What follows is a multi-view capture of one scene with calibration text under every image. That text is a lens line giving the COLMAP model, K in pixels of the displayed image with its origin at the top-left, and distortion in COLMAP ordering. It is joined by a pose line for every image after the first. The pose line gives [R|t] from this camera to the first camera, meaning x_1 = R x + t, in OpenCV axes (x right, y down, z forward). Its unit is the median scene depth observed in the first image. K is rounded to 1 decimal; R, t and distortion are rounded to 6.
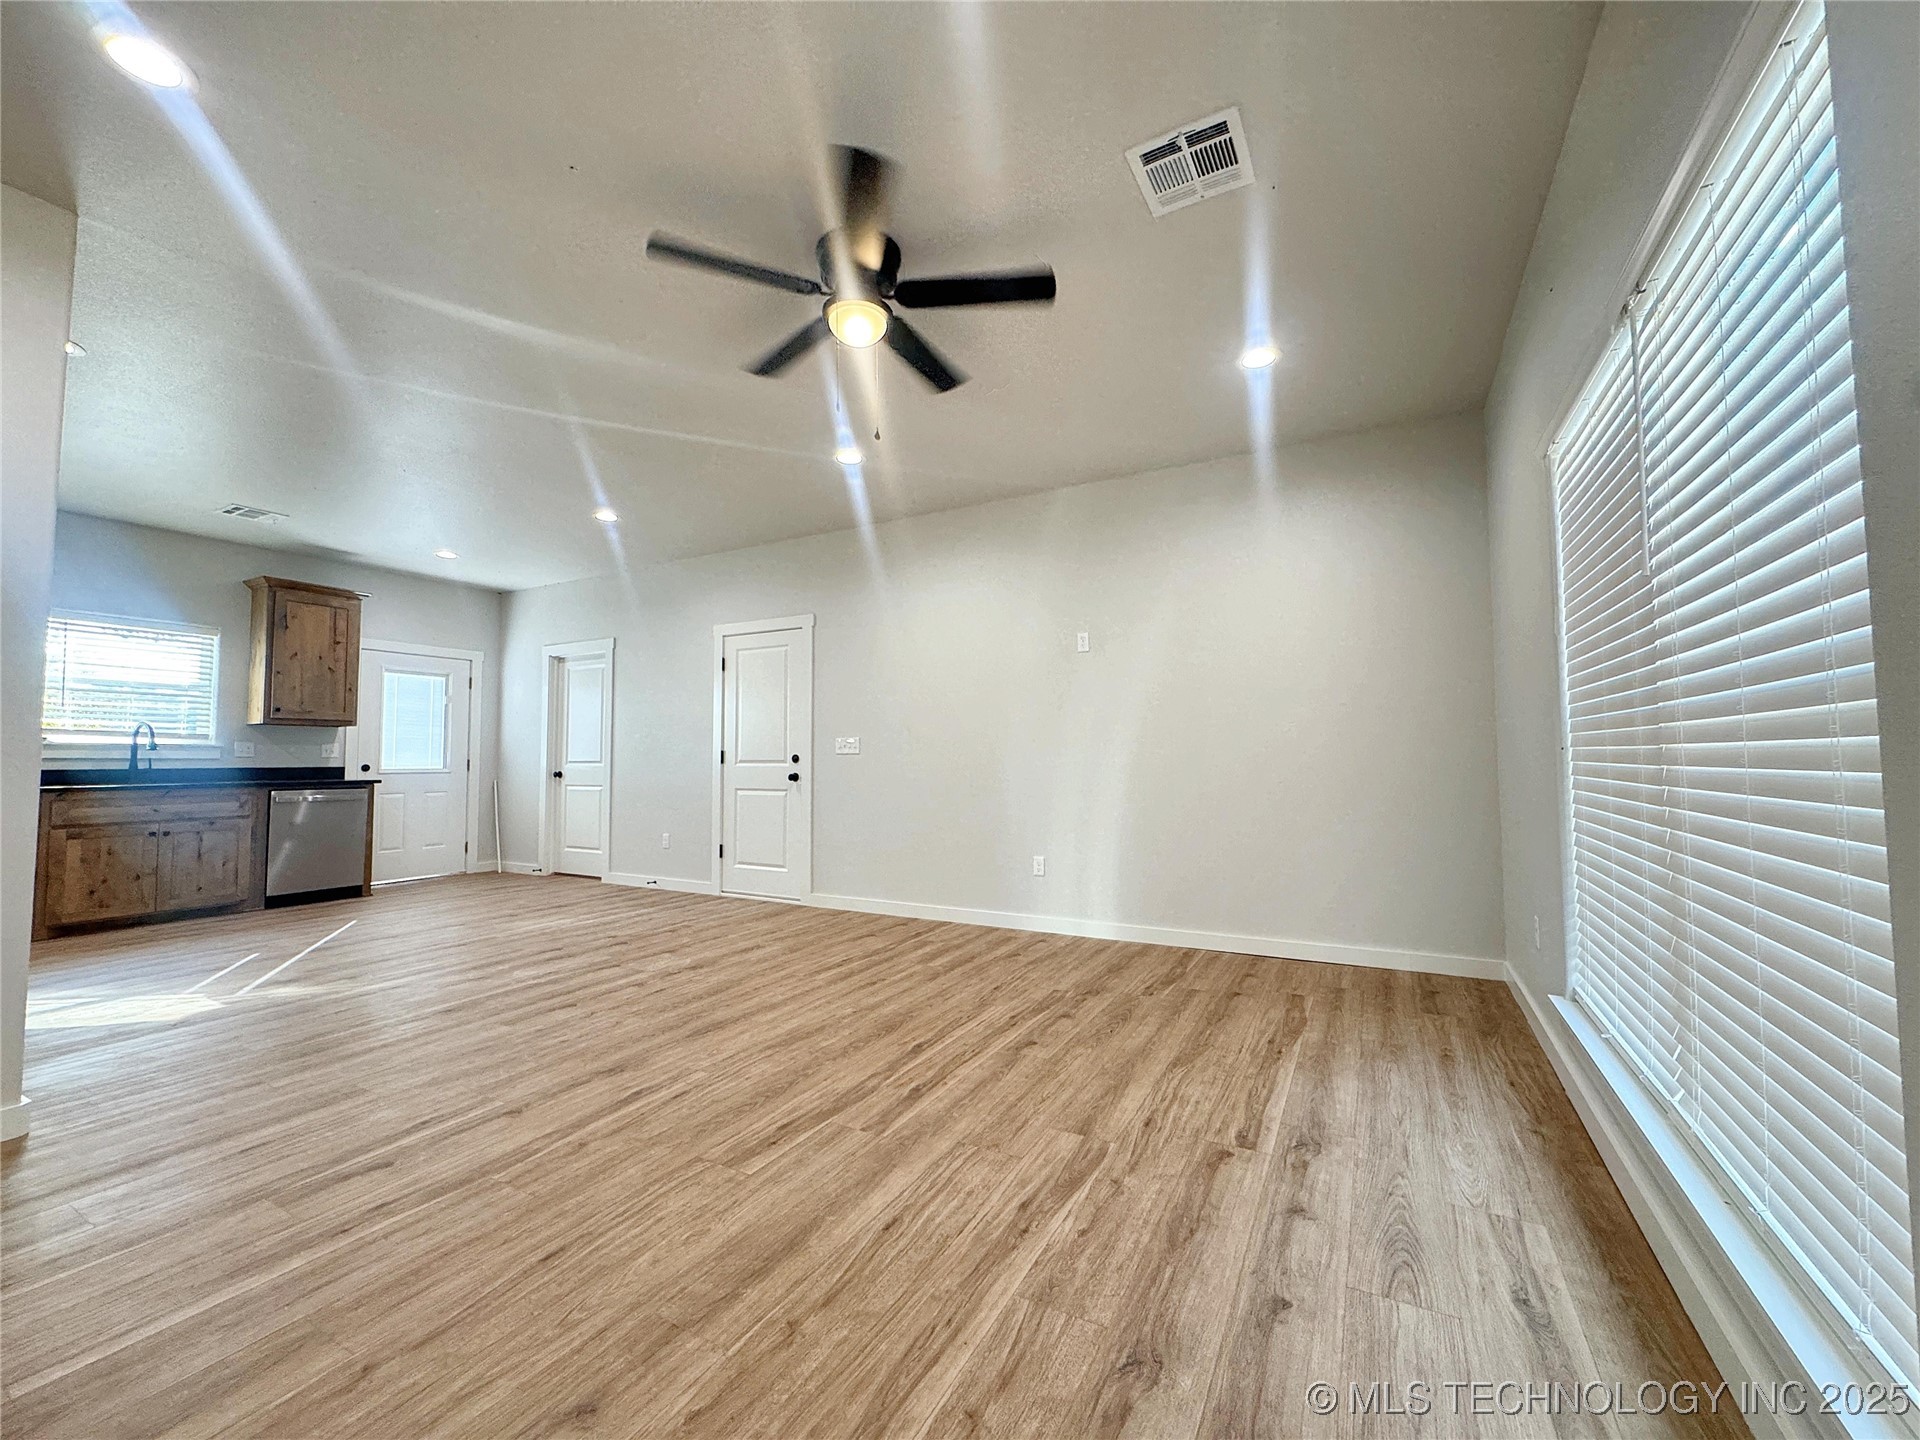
lens RADIAL K [[764.6, 0, 960.8], [0, 764.6, 720.2], [0, 0, 1]] dist [-0.002446, 0.000484]
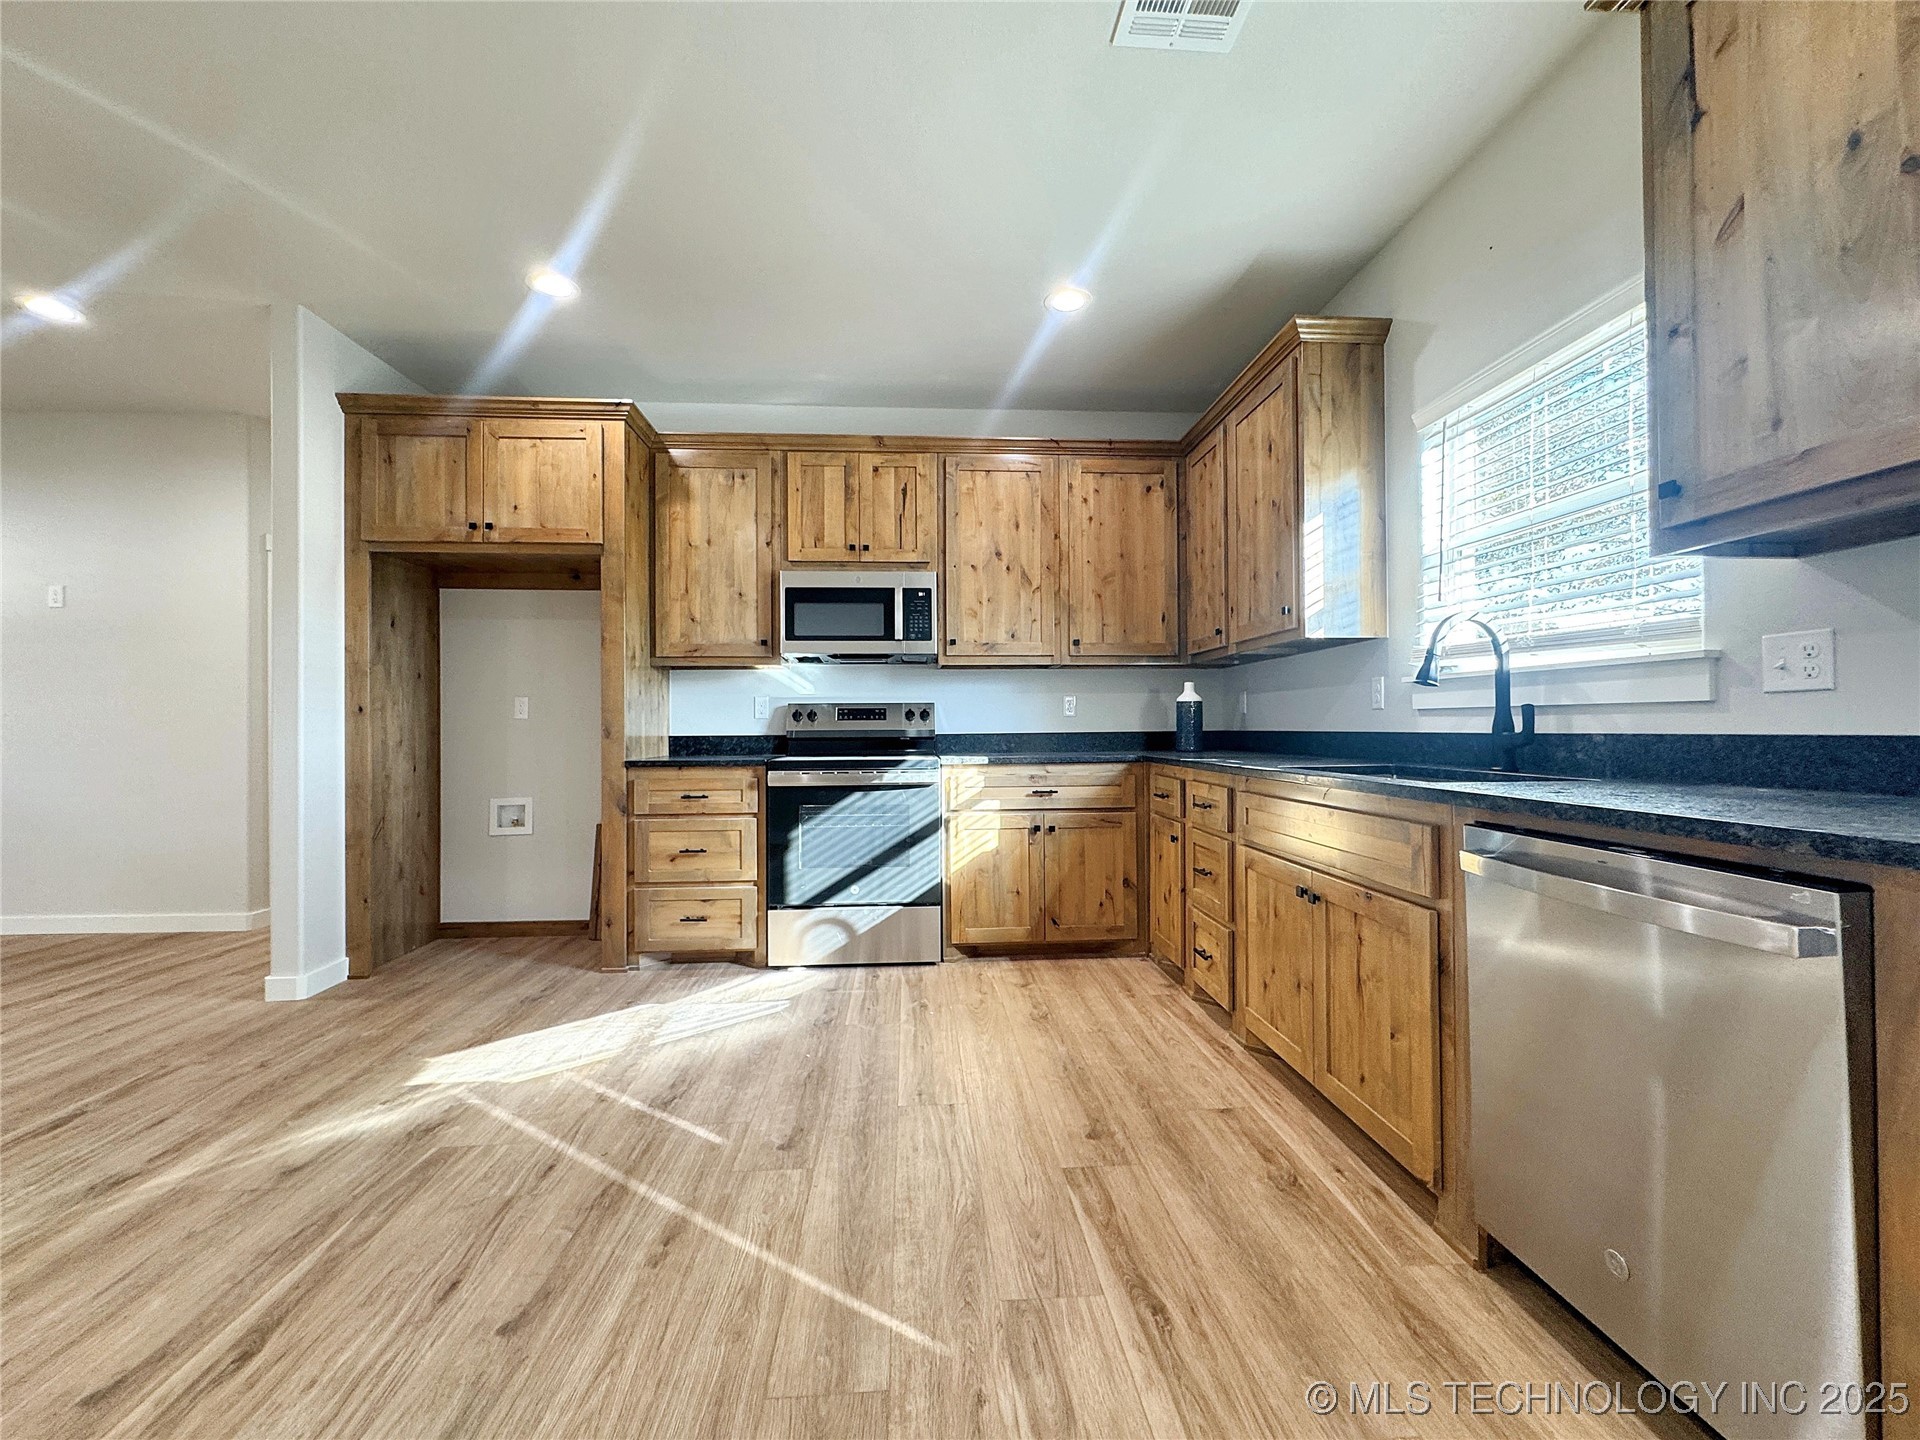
lens RADIAL K [[764.6, 0, 960.8], [0, 764.6, 720.2], [0, 0, 1]] dist [-0.002446, 0.000484]
pose [[-0.843253, 0.005508, -0.537489, -1.200110], [0.038975, 0.997942, -0.050920, 0.124229], [0.536102, -0.063887, -0.841732, 2.210792]]
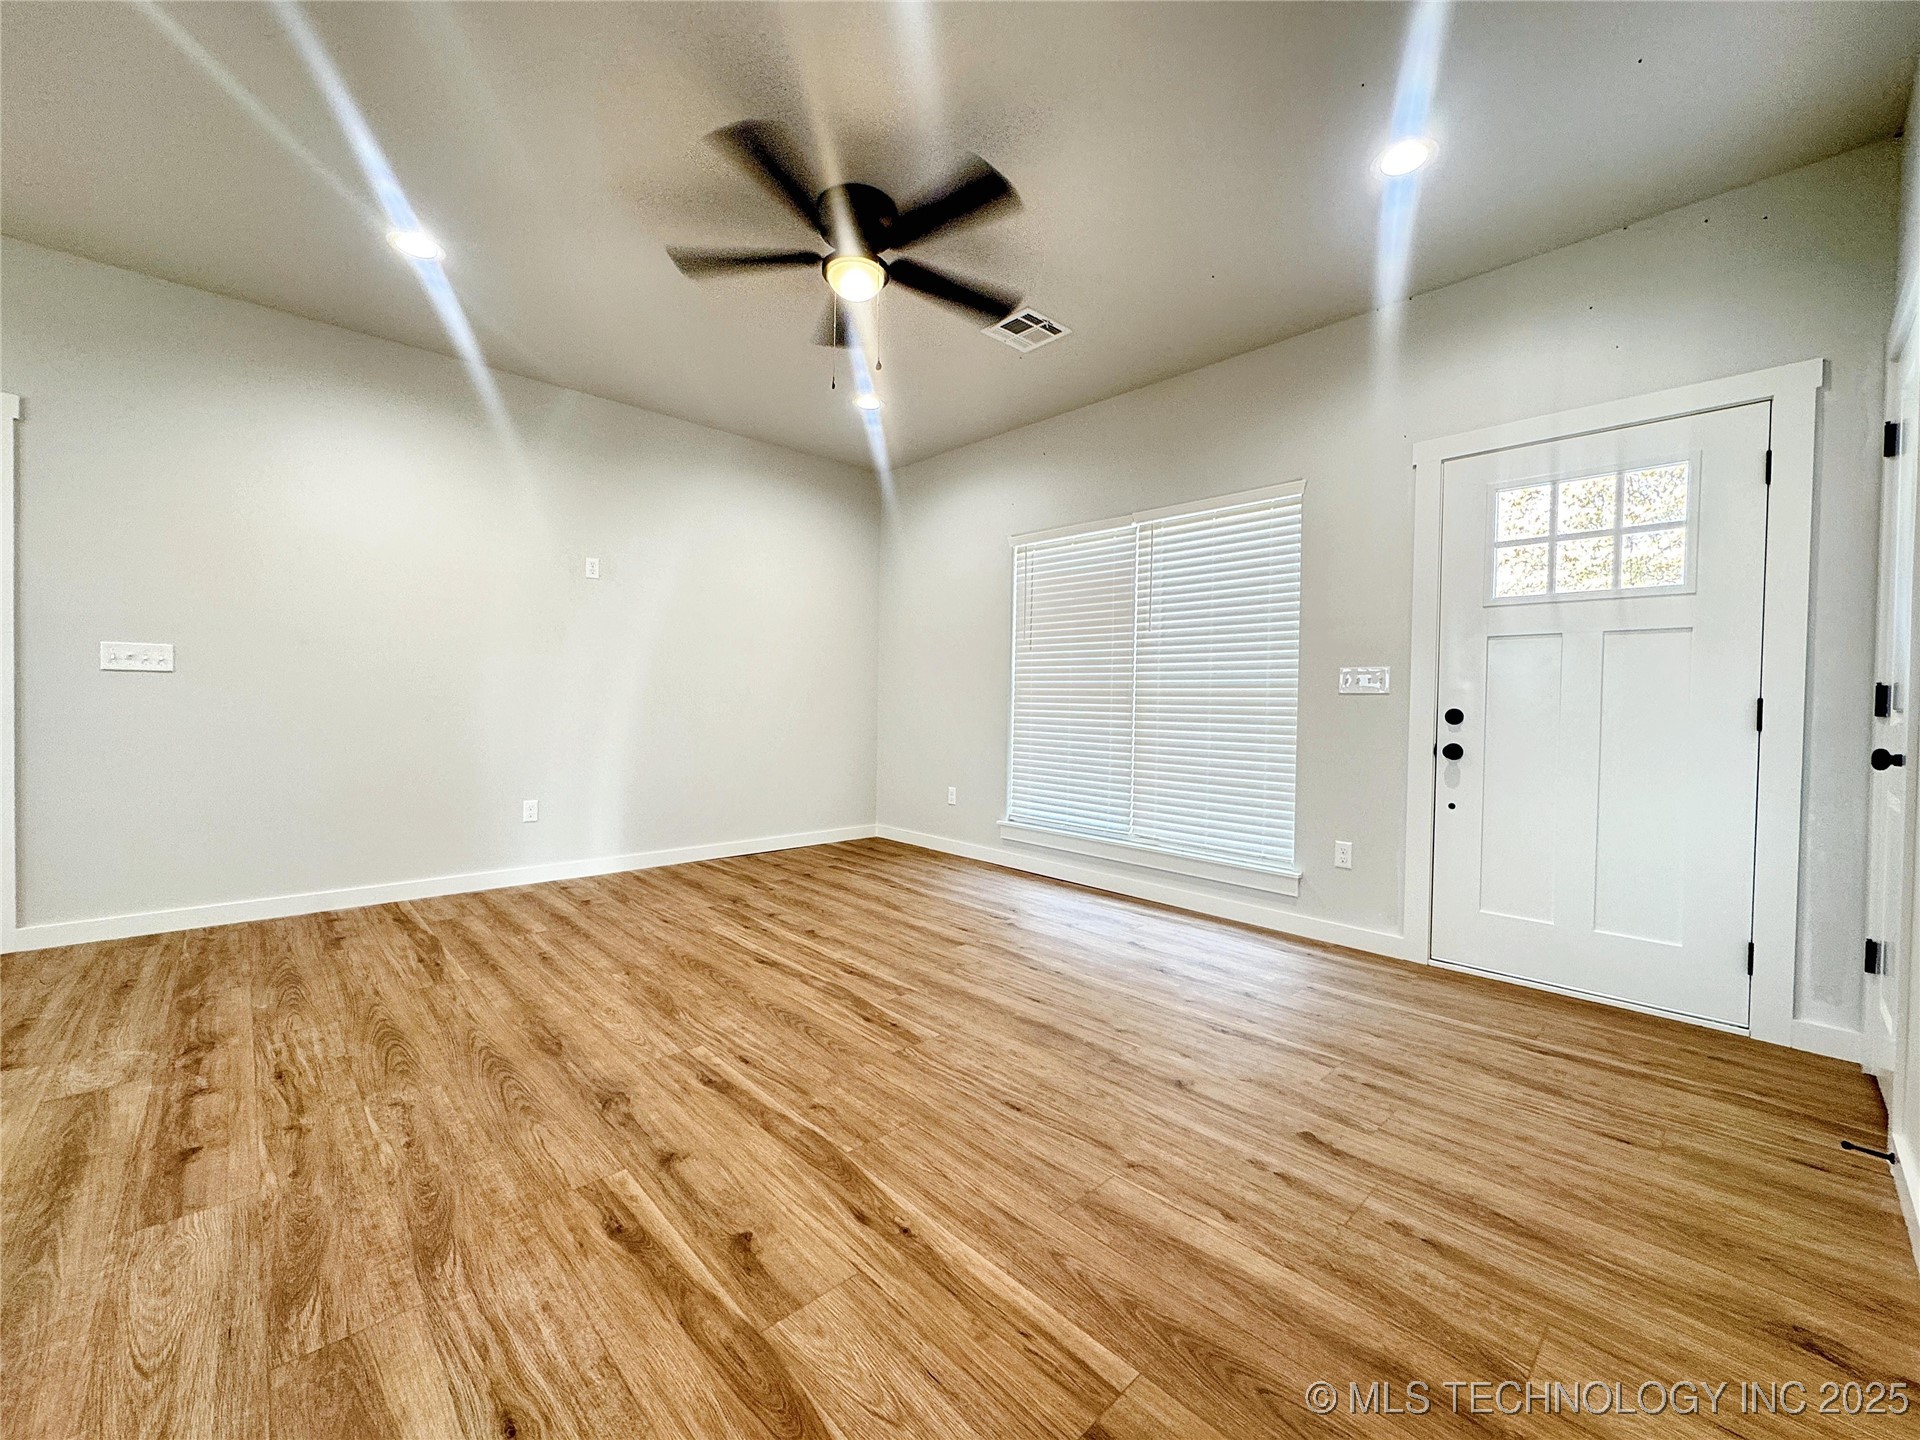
lens RADIAL K [[764.6, 0, 960.8], [0, 764.6, 720.2], [0, 0, 1]] dist [-0.002446, 0.000484]
pose [[0.306220, -0.008810, 0.951920, -0.985472], [-0.068354, 0.997173, 0.031218, 0.040766], [-0.949504, -0.074627, 0.304752, 0.444396]]
